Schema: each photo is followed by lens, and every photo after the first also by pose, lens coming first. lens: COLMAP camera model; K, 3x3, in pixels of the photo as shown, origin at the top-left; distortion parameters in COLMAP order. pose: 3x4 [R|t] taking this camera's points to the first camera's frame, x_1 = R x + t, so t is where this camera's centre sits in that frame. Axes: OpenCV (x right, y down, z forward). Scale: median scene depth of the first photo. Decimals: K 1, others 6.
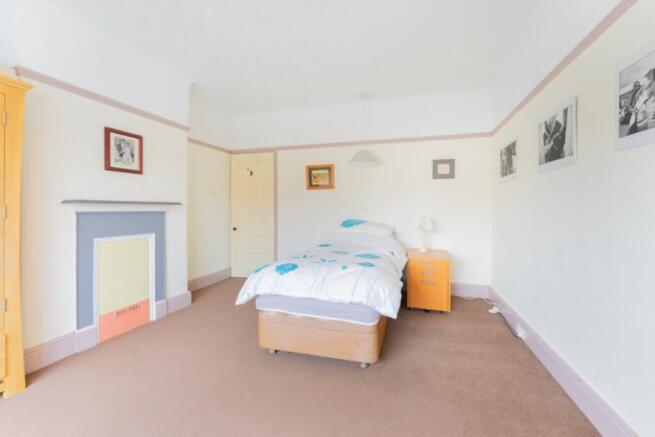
lens RADIAL K [[264.6, 0, 338.4], [0, 264.6, 207.2], [0, 0, 1]] dist [0.006123, -0.001070]
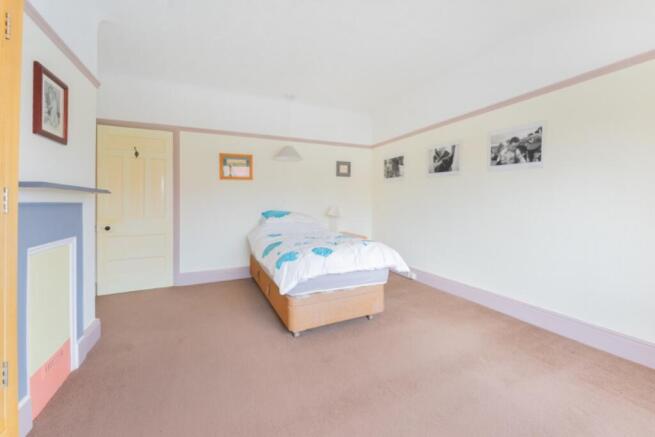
lens RADIAL K [[264.6, 0, 328.0], [0, 264.6, 200.1], [0, 0, 1]] dist [0.006123, -0.001070]
pose [[0.760309, -0.000361, 0.649562, -0.680442], [0.001869, 0.999997, -0.001632, 0.011824], [-0.649559, 0.002455, 0.760307, 0.100270]]
